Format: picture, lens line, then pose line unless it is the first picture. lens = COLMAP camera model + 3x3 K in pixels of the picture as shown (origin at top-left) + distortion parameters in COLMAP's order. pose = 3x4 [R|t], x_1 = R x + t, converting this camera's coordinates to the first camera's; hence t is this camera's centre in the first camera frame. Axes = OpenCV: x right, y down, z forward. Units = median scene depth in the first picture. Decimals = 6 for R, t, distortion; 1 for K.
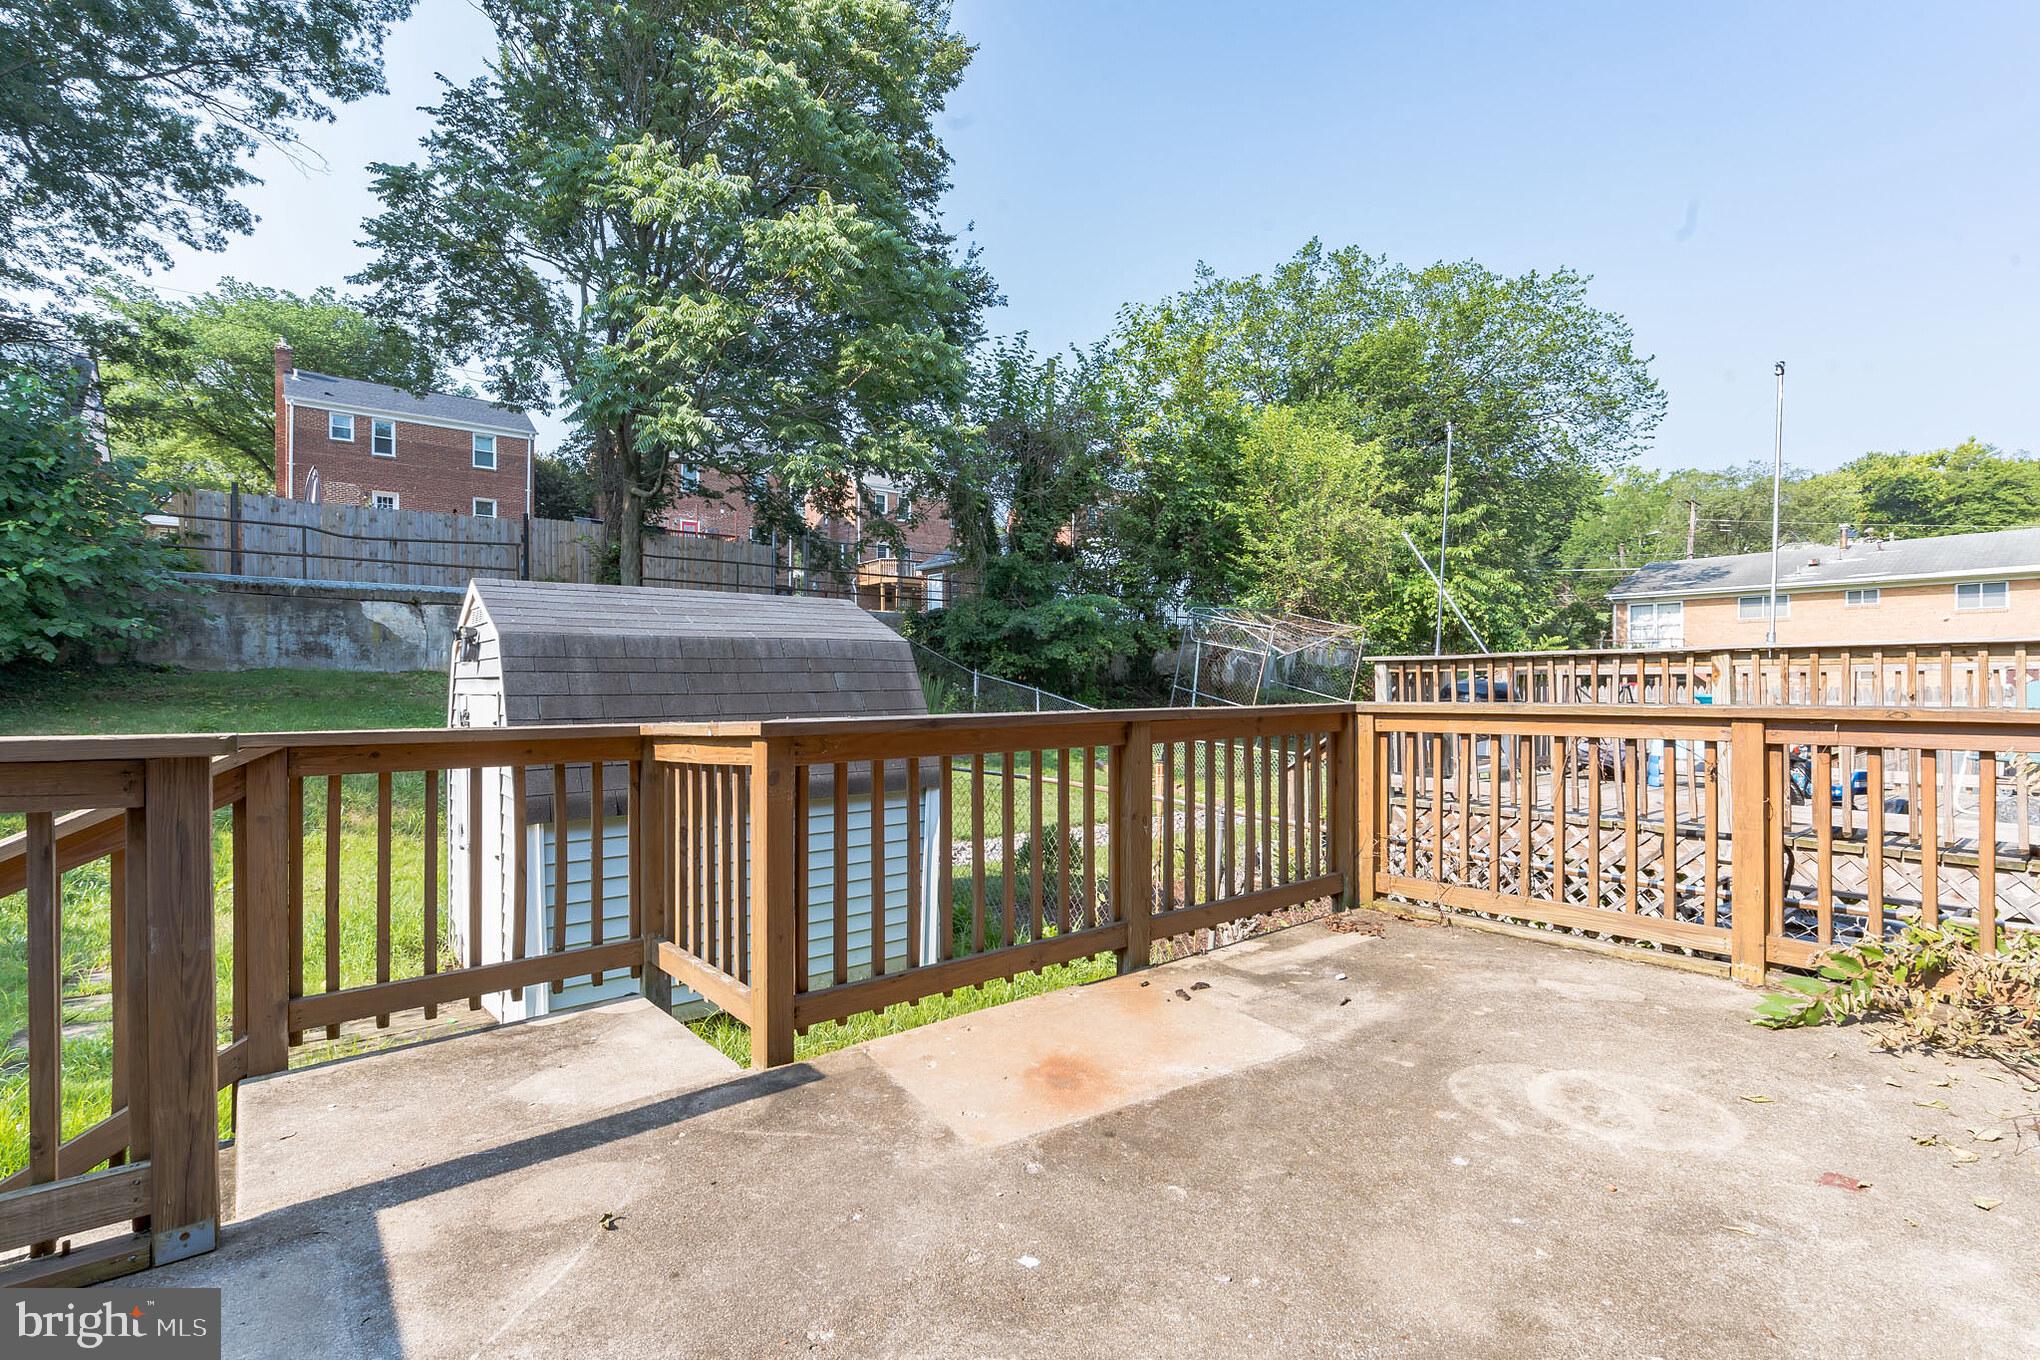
lens RADIAL K [[931.8, 0, 1019.3], [0, 931.8, 678.6], [0, 0, 1]] dist [-0.002609, 0.000680]
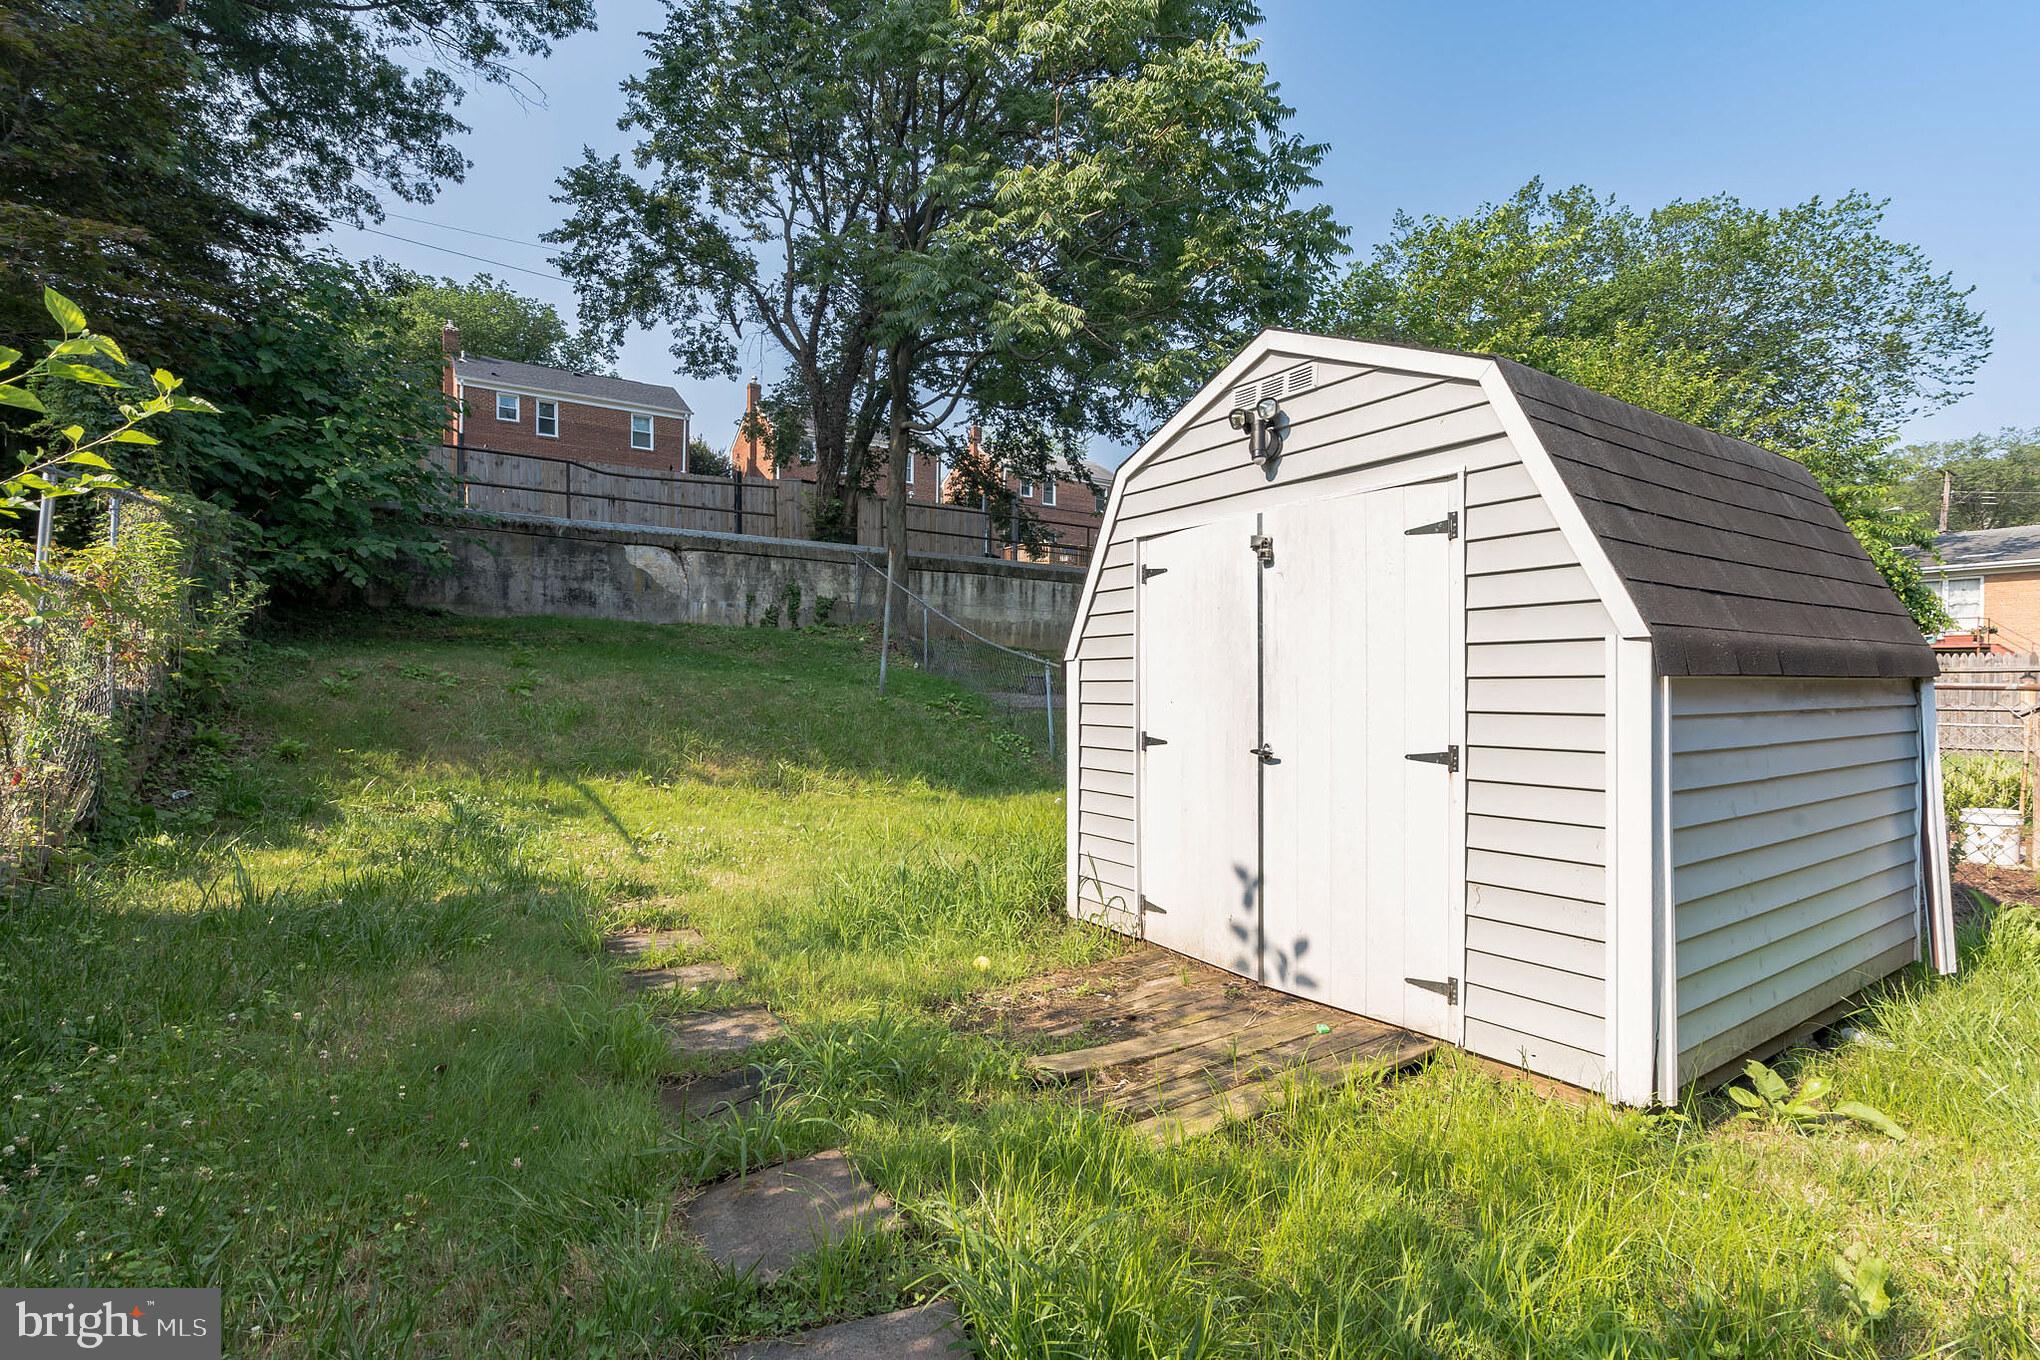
lens RADIAL K [[931.8, 0, 1016.0], [0, 931.8, 693.5], [0, 0, 1]] dist [-0.002609, 0.000680]
pose [[0.996713, 0.006190, -0.080778, -0.175327], [-0.005456, 0.999942, 0.009307, 0.035384], [0.080831, -0.008836, 0.996689, 0.087160]]
